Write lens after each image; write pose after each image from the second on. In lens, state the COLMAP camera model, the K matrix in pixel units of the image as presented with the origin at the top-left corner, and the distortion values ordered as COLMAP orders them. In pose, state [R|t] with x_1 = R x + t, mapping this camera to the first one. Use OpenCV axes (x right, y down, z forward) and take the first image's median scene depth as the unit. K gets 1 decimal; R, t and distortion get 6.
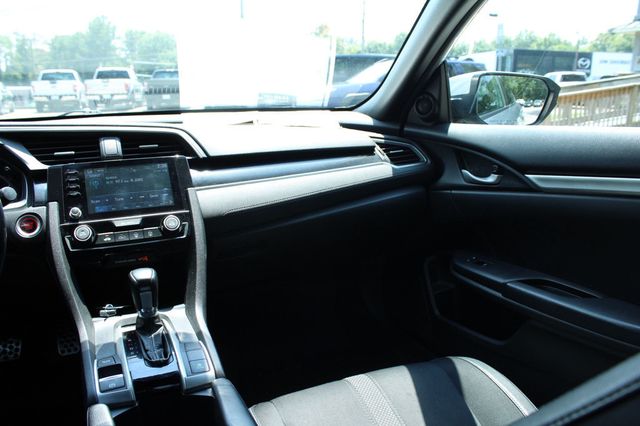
lens RADIAL K [[540.0, 0, 319.5], [0, 540.0, 213.7], [0, 0, 1]] dist [-0.152864, 0.141008]
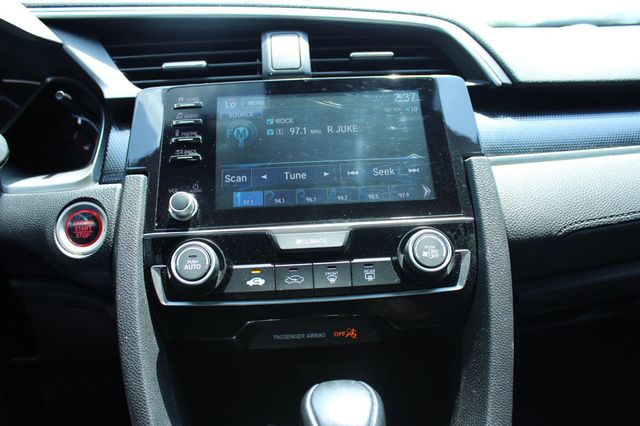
lens RADIAL K [[540.0, 0, 316.9], [0, 540.0, 213.0], [0, 0, 1]] dist [-0.152864, 0.141008]
pose [[0.934065, 0.076631, -0.348785, -0.228483], [-0.062841, 0.996735, 0.050700, -0.021911], [0.351532, -0.025439, 0.935830, 0.649876]]
